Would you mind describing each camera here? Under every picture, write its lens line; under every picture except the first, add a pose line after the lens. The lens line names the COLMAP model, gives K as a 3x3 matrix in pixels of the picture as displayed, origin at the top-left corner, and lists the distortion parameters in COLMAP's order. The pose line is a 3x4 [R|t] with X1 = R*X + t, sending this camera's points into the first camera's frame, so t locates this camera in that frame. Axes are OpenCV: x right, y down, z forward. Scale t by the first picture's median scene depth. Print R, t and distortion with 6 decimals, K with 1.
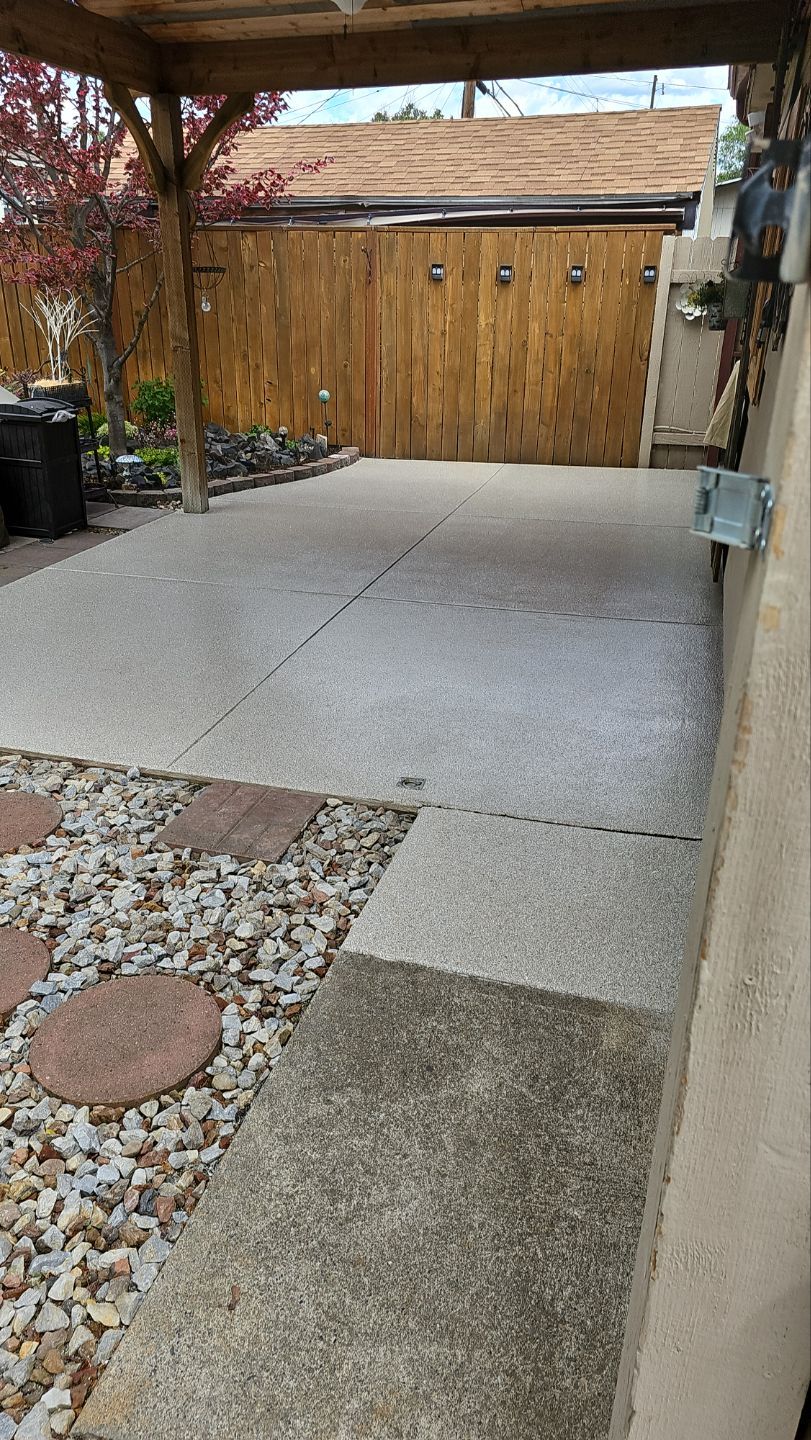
lens RADIAL K [[994.9, 0, 405.5], [0, 994.9, 720.0], [0, 0, 1]] dist [0.043952, -0.021818]
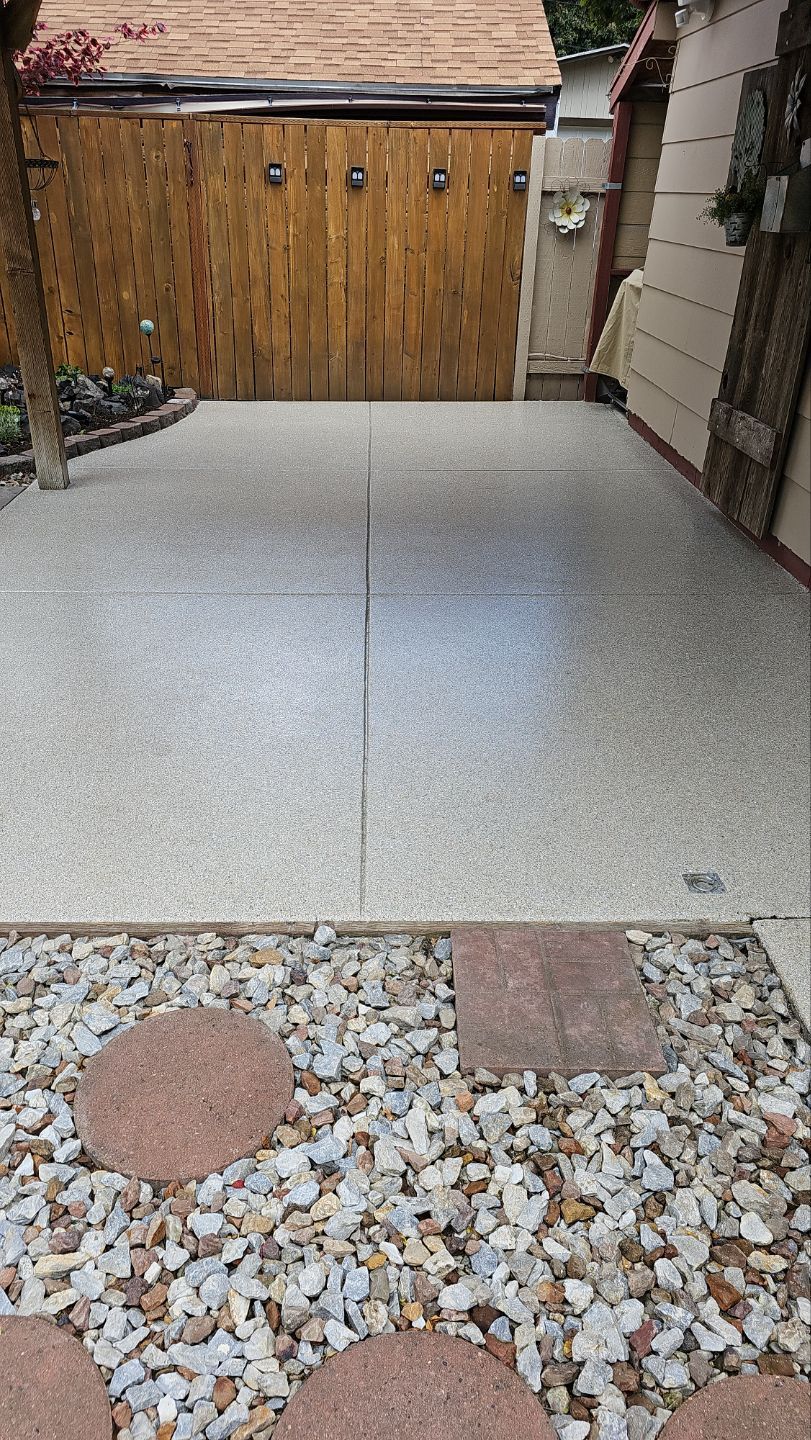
lens RADIAL K [[994.9, 0, 405.5], [0, 994.9, 720.0], [0, 0, 1]] dist [0.043952, -0.021818]
pose [[0.956131, -0.128382, 0.263310, -0.144266], [0.108918, 0.990210, 0.087294, -0.054423], [-0.271940, -0.054786, 0.960753, 0.133996]]
